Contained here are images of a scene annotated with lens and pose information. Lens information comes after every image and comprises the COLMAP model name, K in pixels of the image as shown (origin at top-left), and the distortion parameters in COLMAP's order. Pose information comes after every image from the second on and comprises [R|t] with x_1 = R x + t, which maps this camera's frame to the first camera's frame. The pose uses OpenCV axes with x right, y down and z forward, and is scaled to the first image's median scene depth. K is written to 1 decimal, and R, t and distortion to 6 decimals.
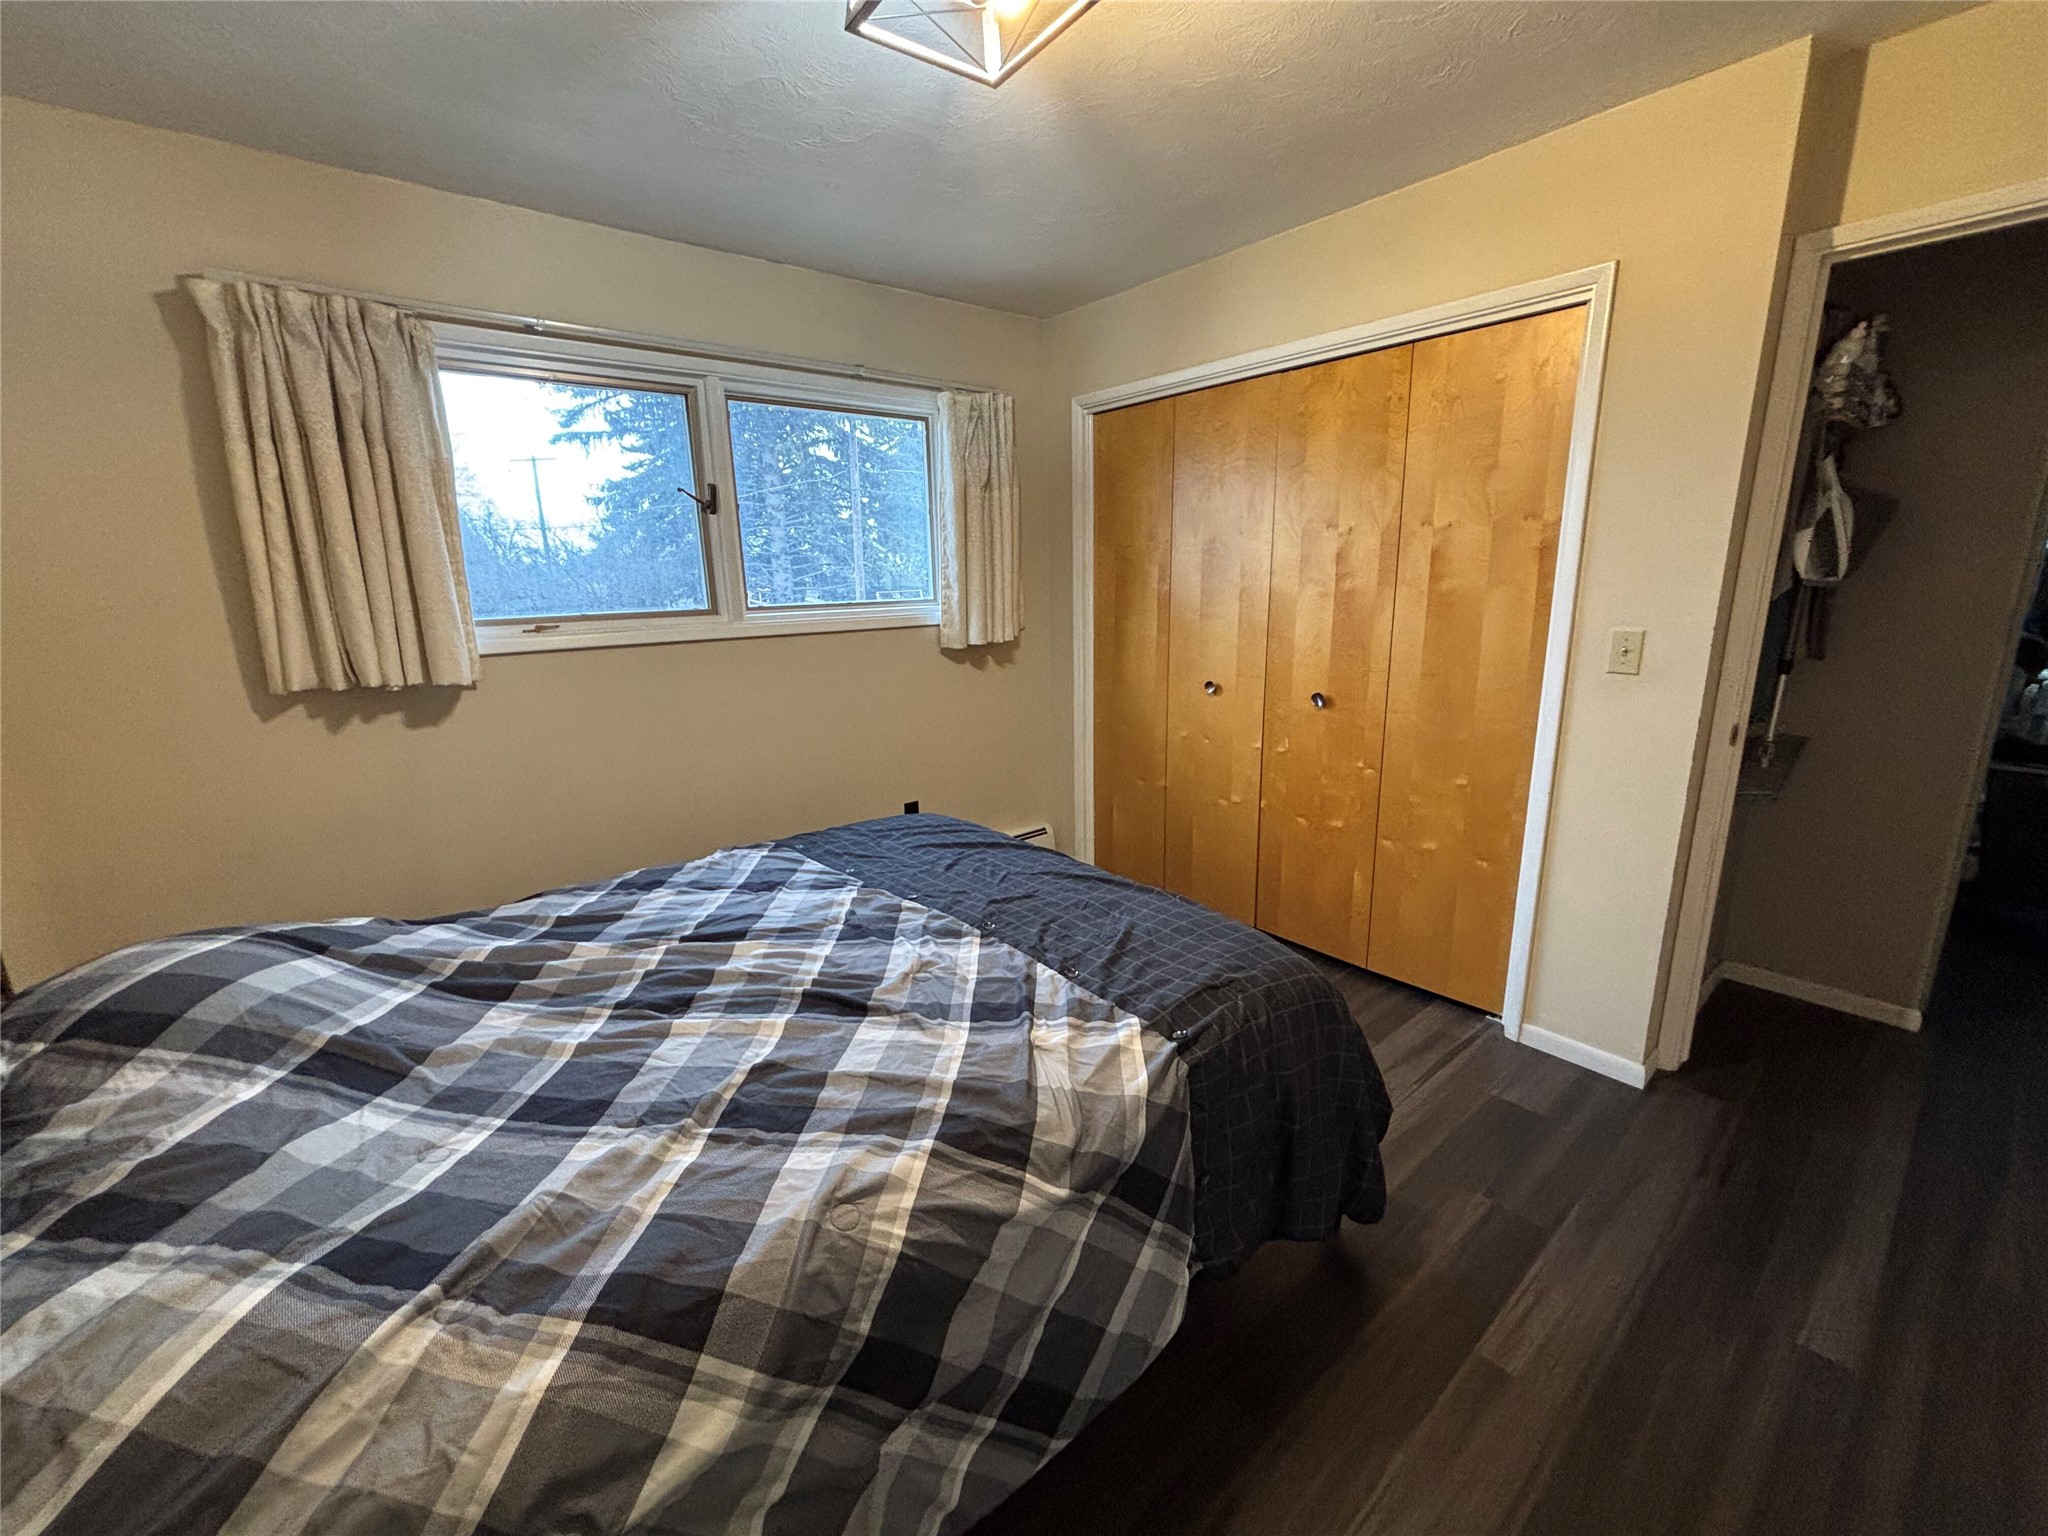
lens RADIAL K [[816.4, 0, 1019.5], [0, 816.4, 766.1], [0, 0, 1]] dist [-0.000284, -0.000811]
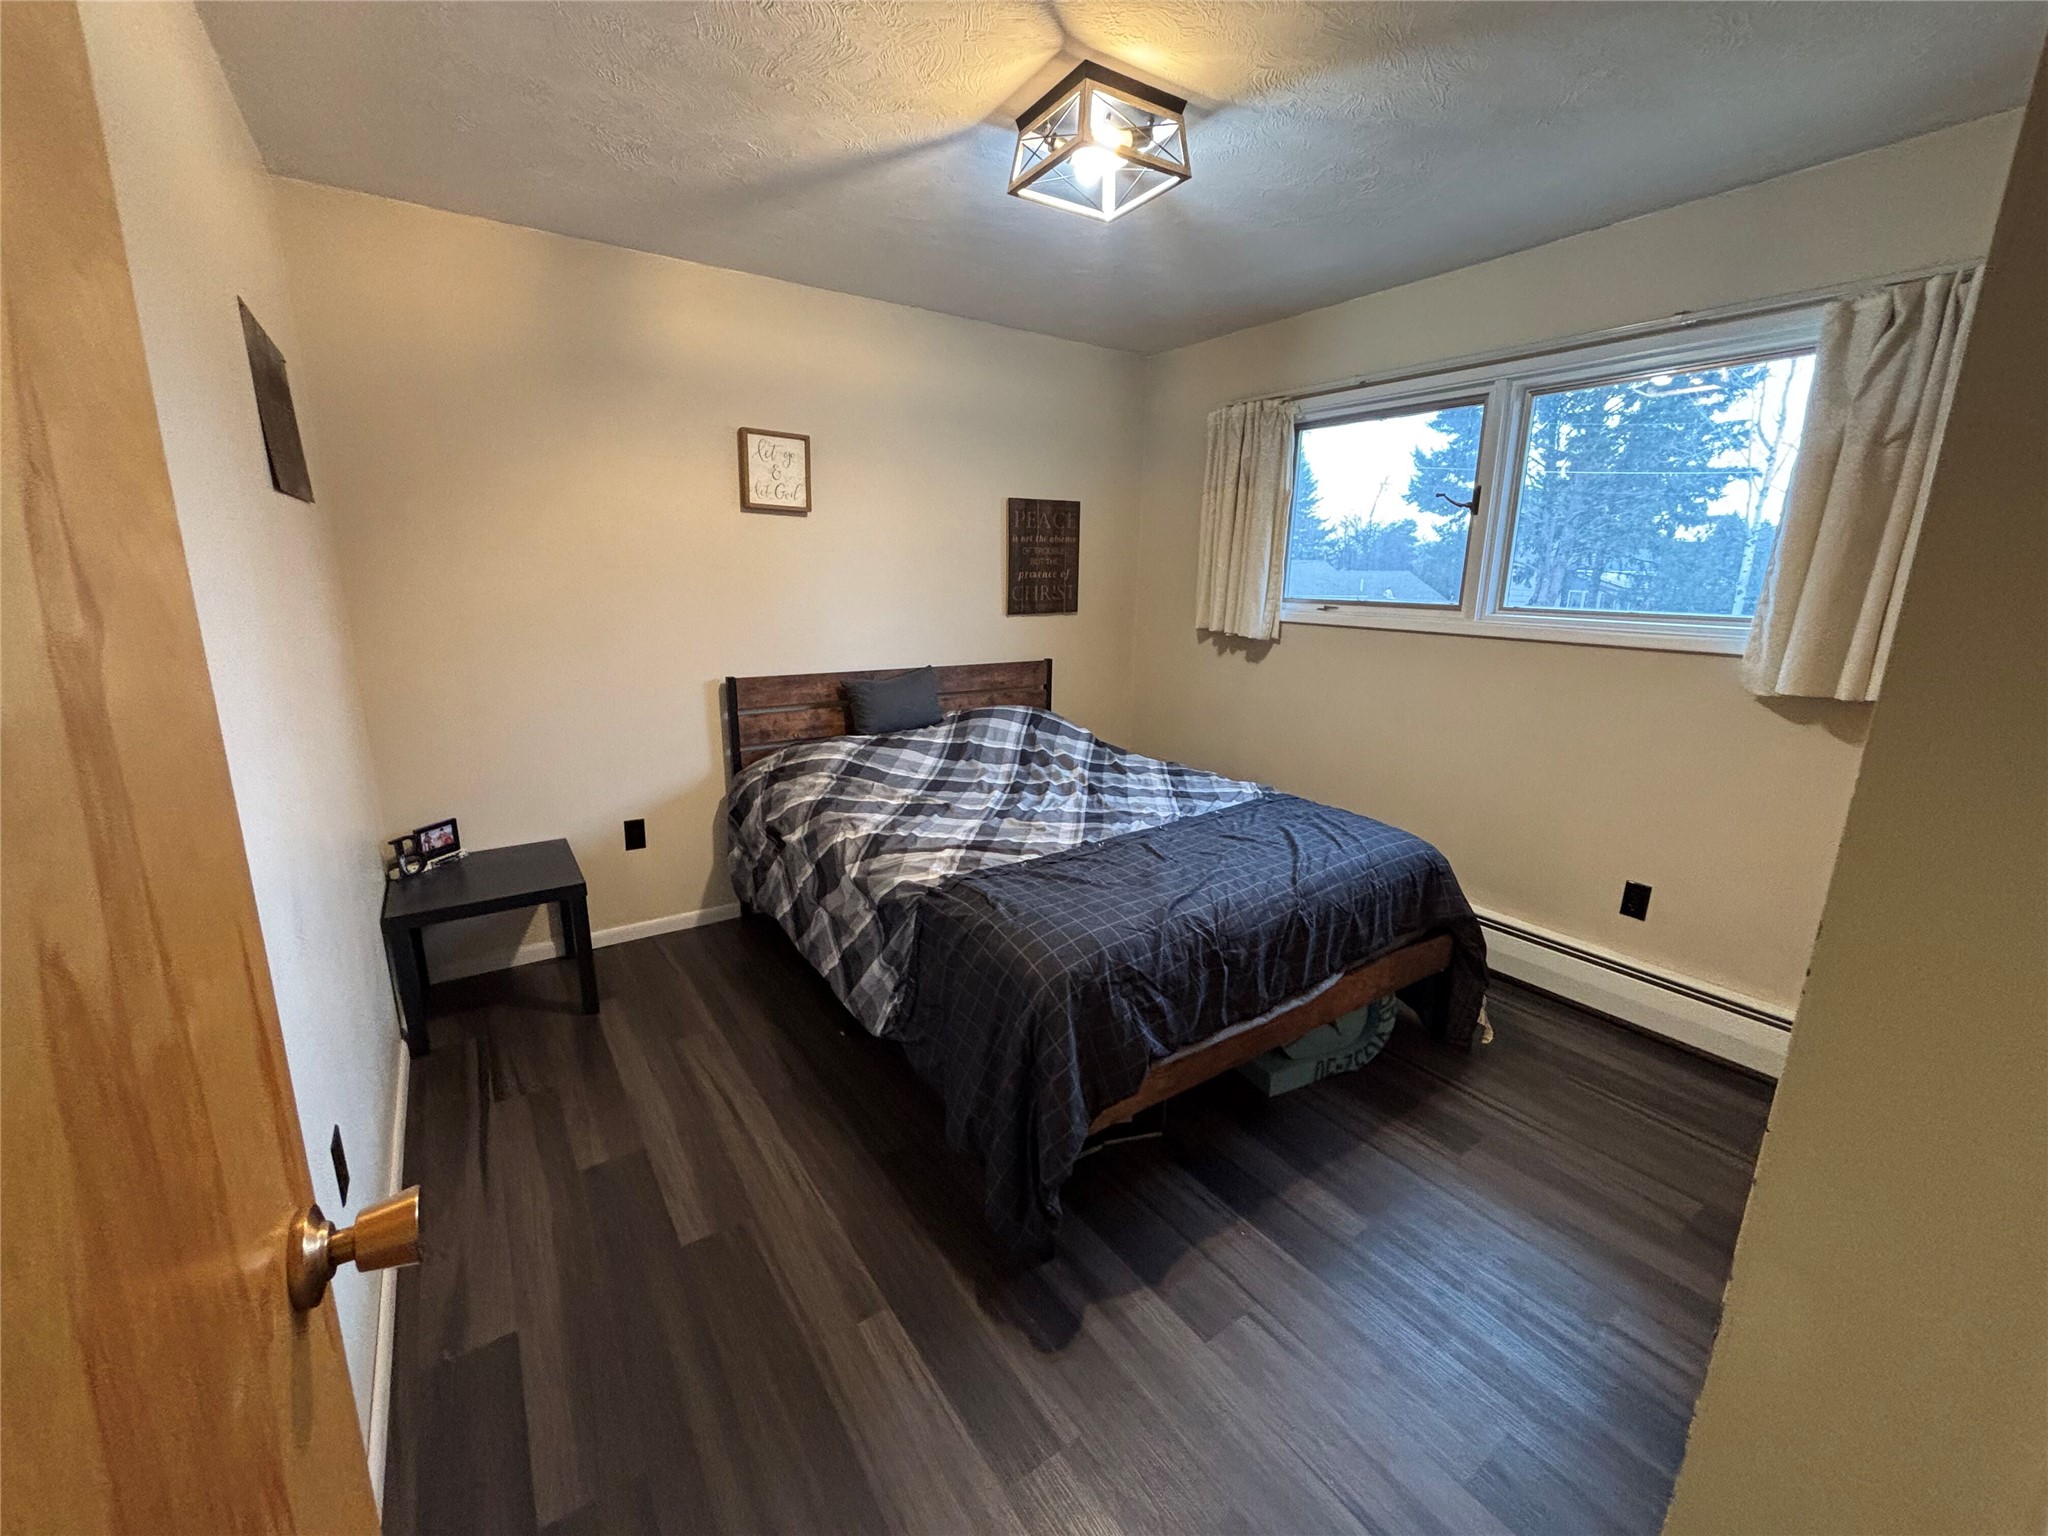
lens RADIAL K [[816.4, 0, 1012.5], [0, 816.4, 761.3], [0, 0, 1]] dist [-0.000284, -0.000811]
pose [[-0.092942, 0.251019, -0.963510, 1.092889], [-0.238431, 0.933932, 0.266312, -0.220158], [0.966702, 0.254482, -0.026950, 0.783610]]
